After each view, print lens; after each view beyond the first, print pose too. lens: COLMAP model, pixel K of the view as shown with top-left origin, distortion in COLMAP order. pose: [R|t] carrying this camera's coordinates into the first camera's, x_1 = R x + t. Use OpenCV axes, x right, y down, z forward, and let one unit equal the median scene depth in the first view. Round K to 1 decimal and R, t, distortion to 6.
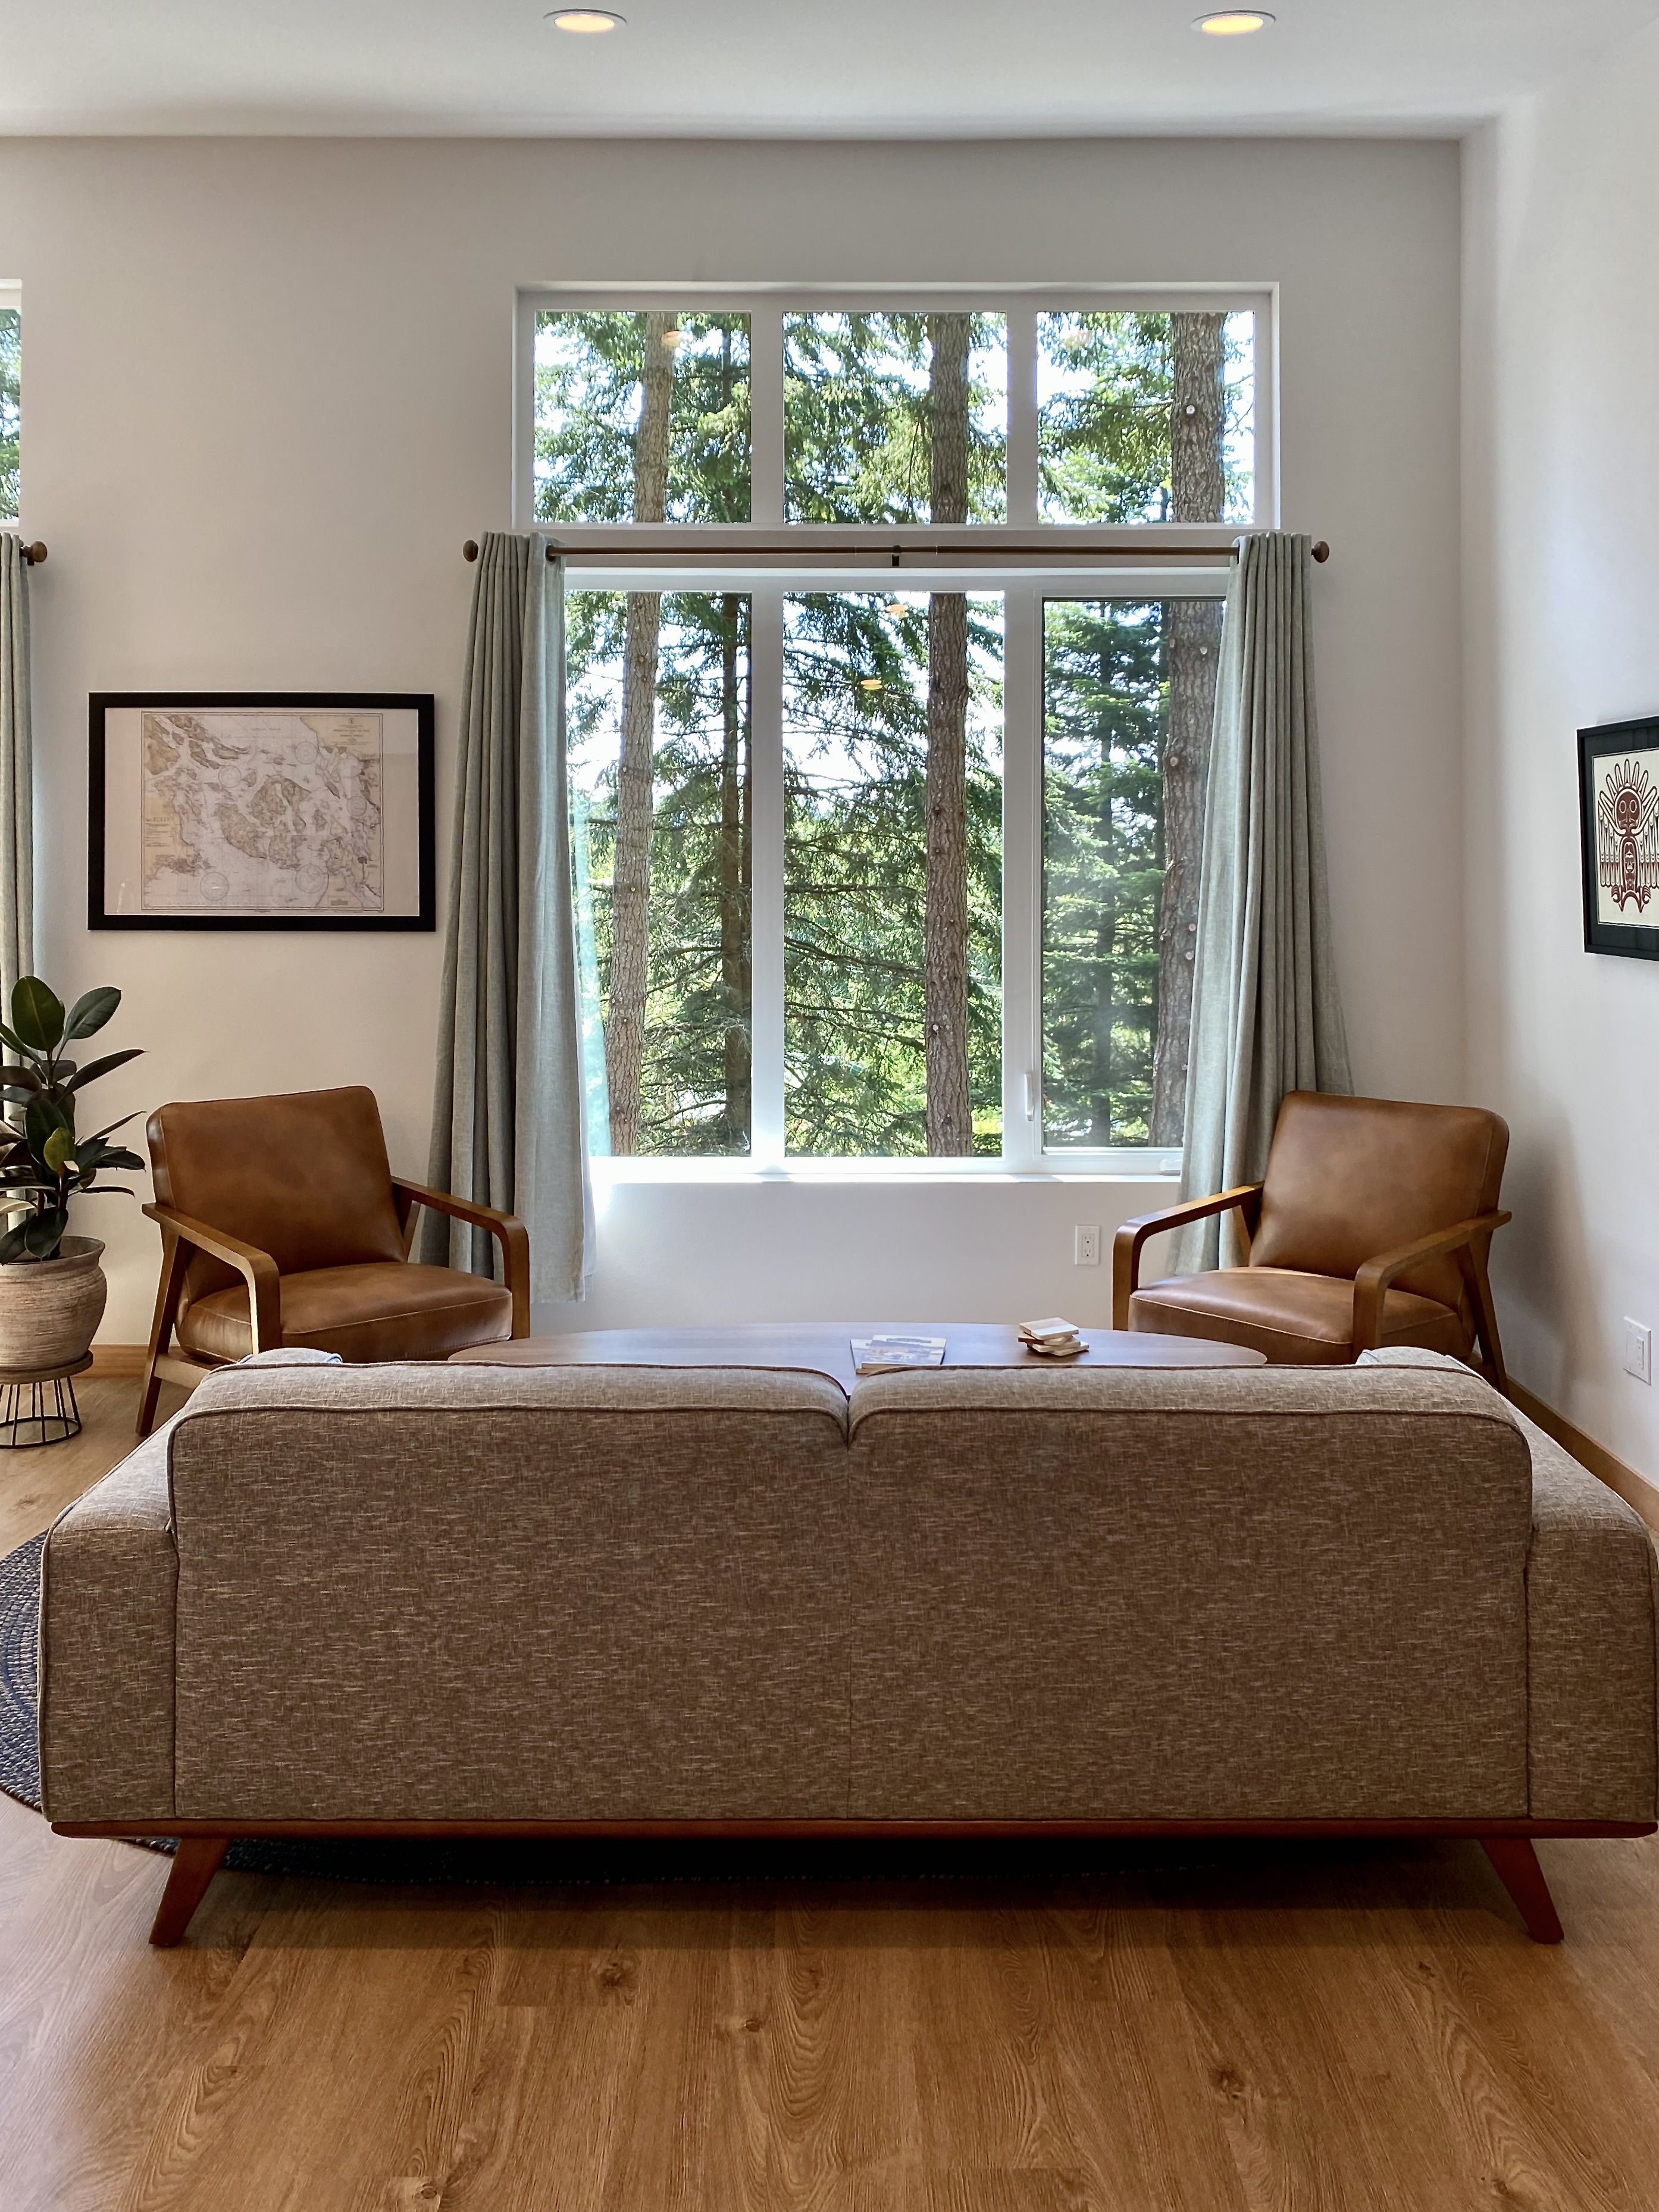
lens RADIAL K [[1773.5, 0, 860.2], [0, 1773.5, 920.8], [0, 0, 1]] dist [0.006335, -0.041880]
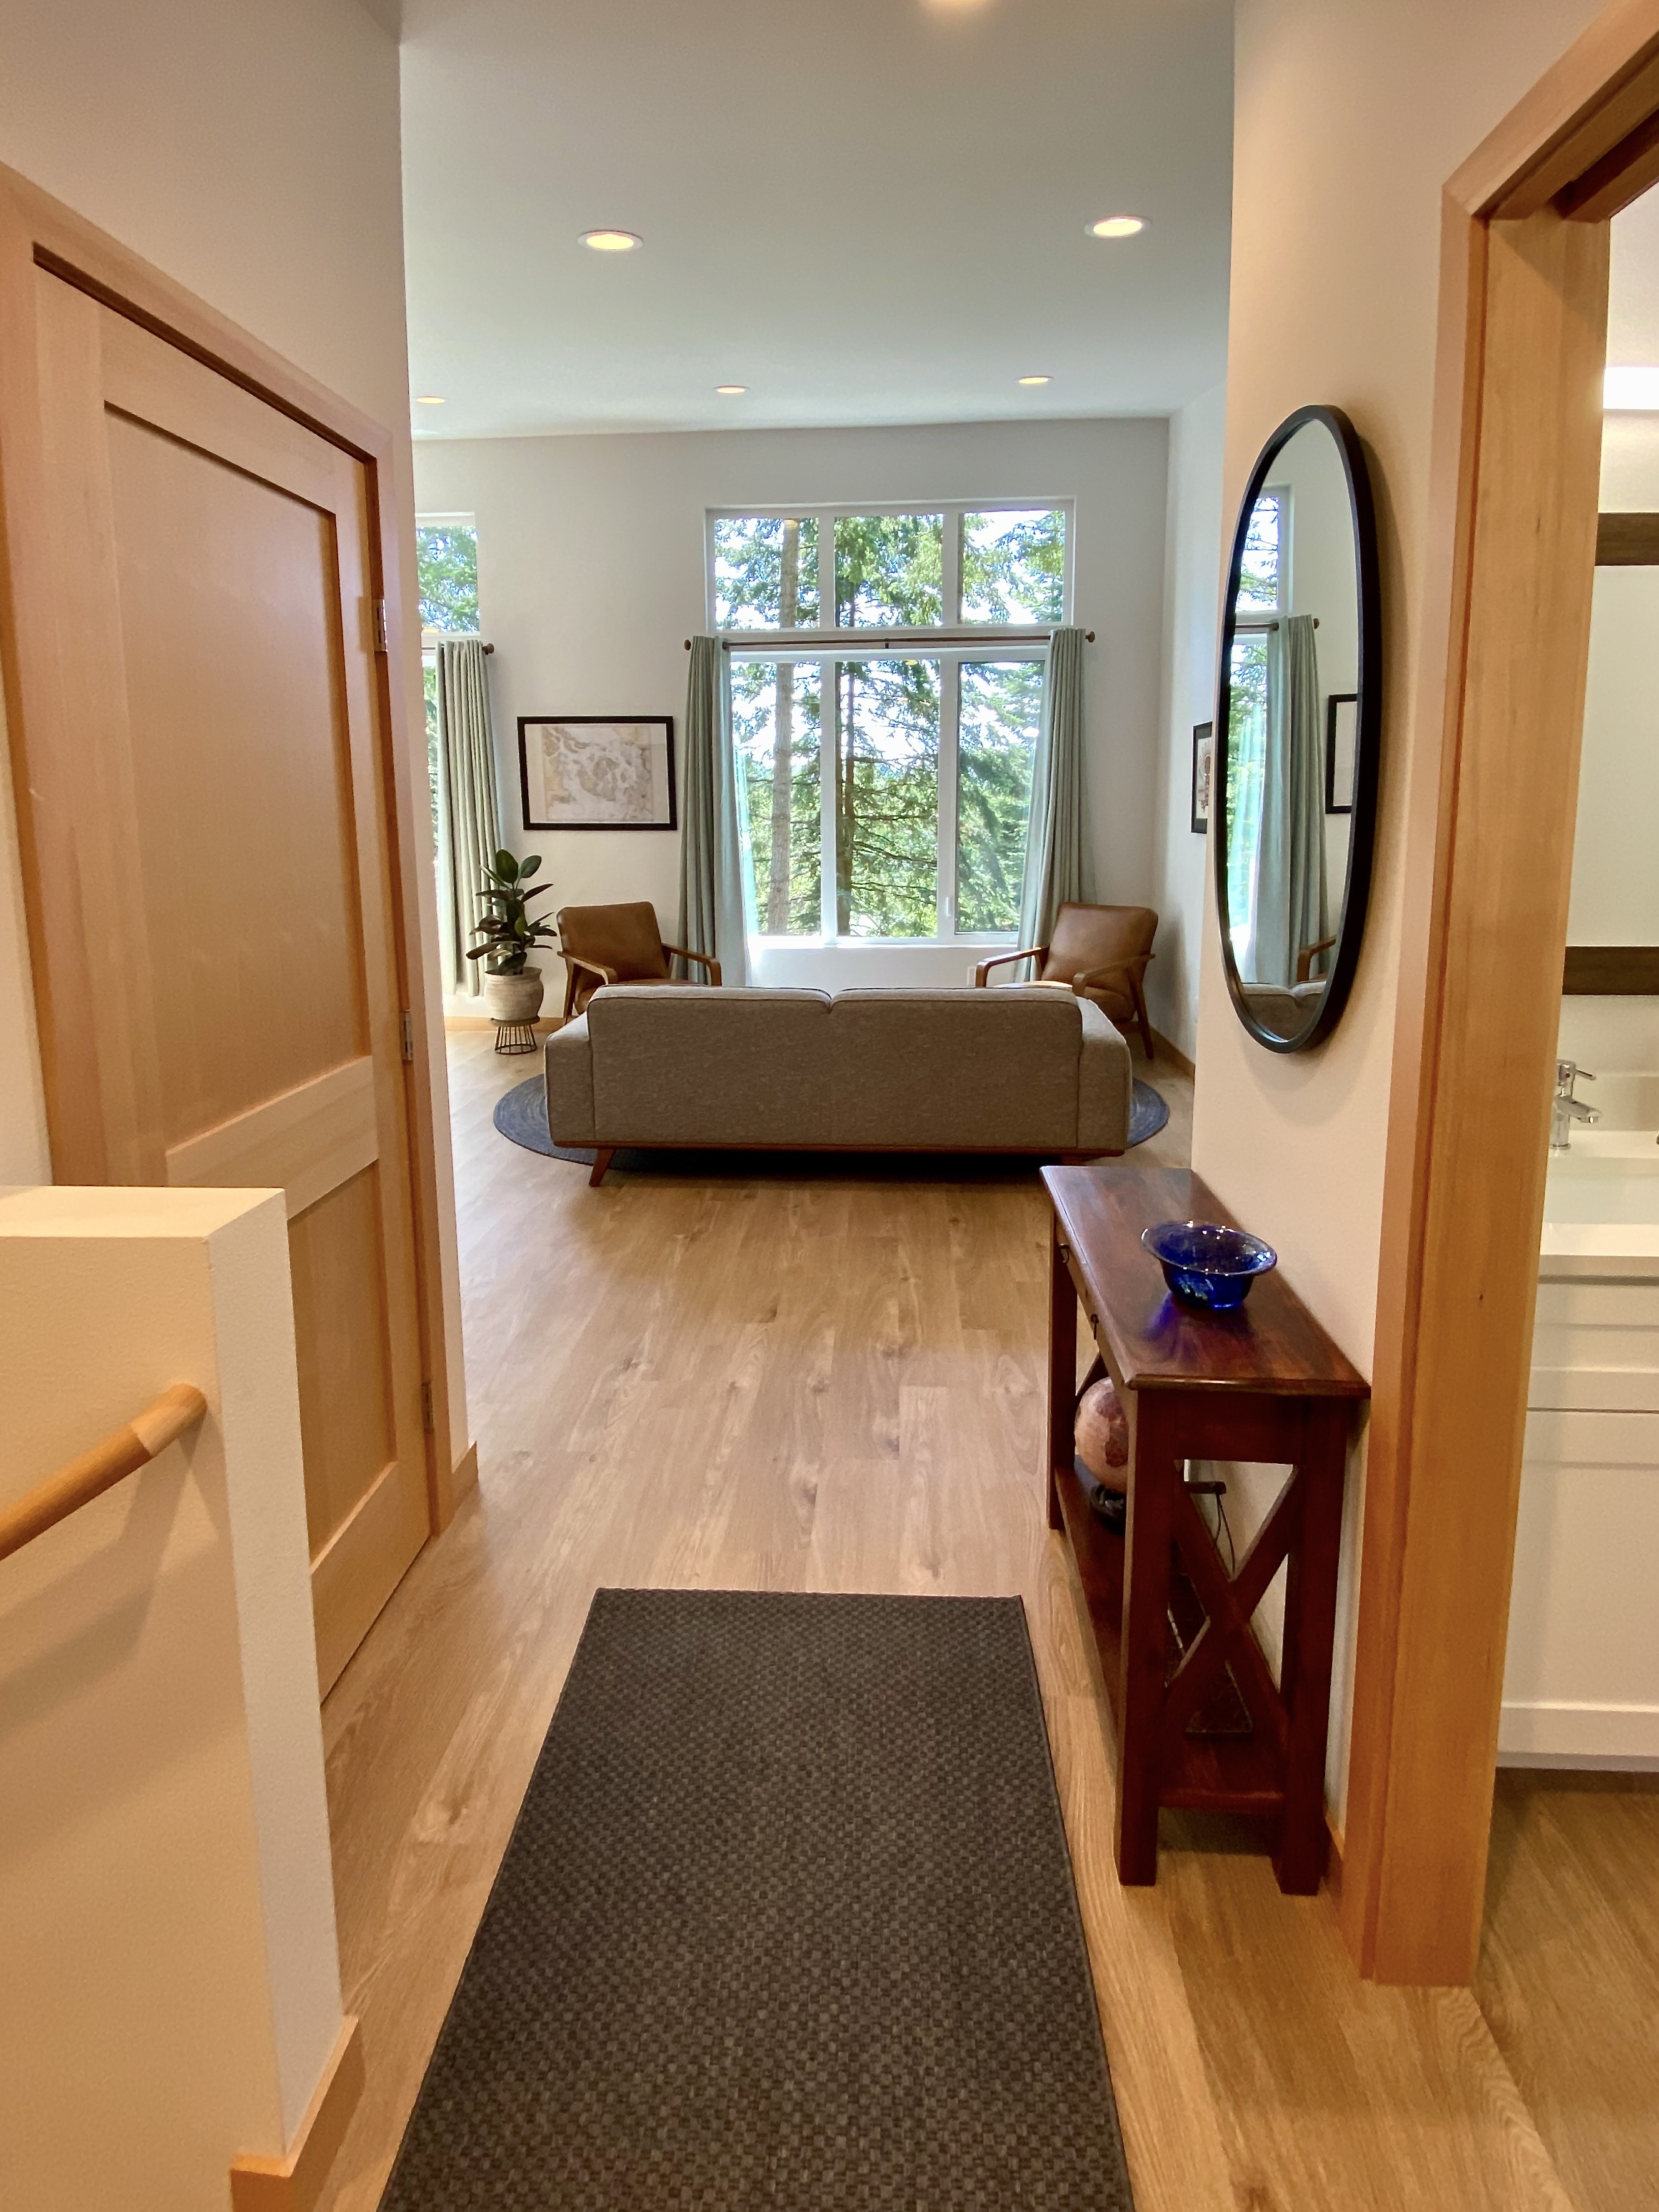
lens RADIAL K [[973.7, 0, 822.2], [0, 973.7, 1071.3], [0, 0, 1]] dist [-0.021501, -0.001605]
pose [[0.995512, 0.020047, -0.092490, 0.054693], [0.002058, 0.972491, 0.232932, 0.016930], [0.094615, -0.232077, 0.968085, -0.211823]]
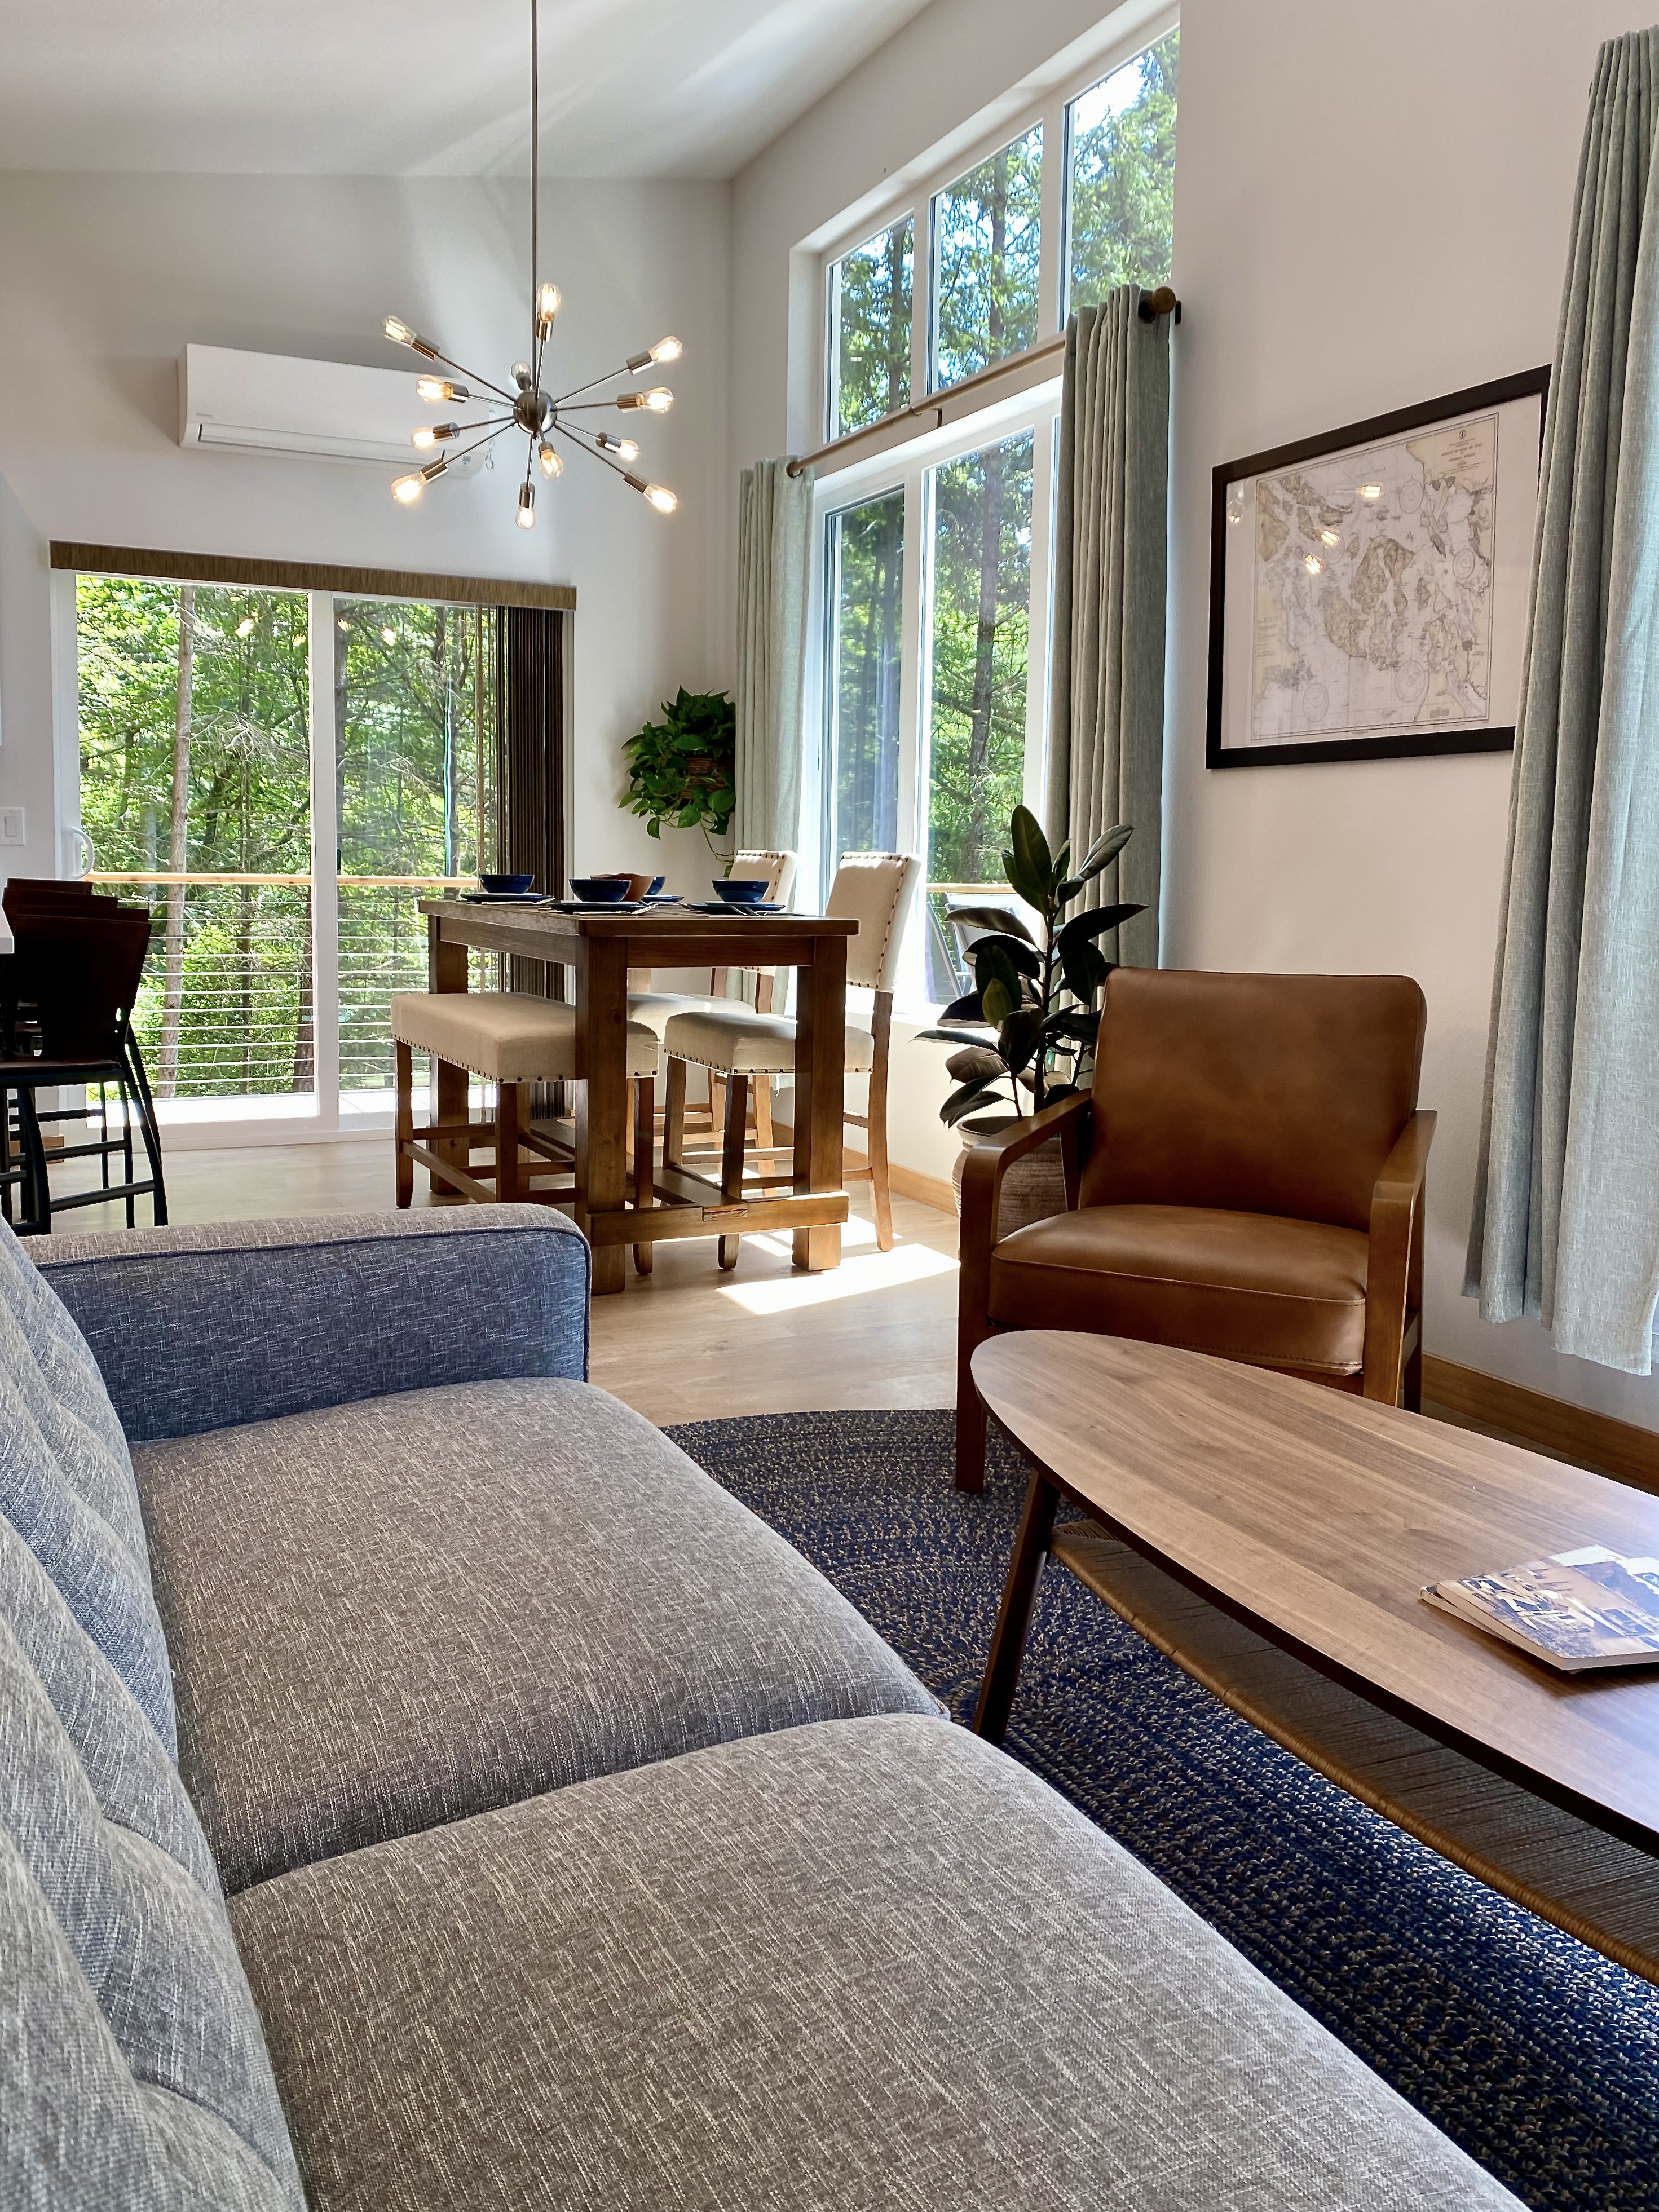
lens RADIAL K [[1721.6, 0, 812.2], [0, 1721.6, 1067.1], [0, 0, 1]] dist [-0.017880, -0.012062]
pose [[0.411263, 0.112334, -0.904568, 0.222337], [-0.040223, 0.993647, 0.105109, 0.066066], [0.910629, -0.006843, 0.413169, 0.510155]]
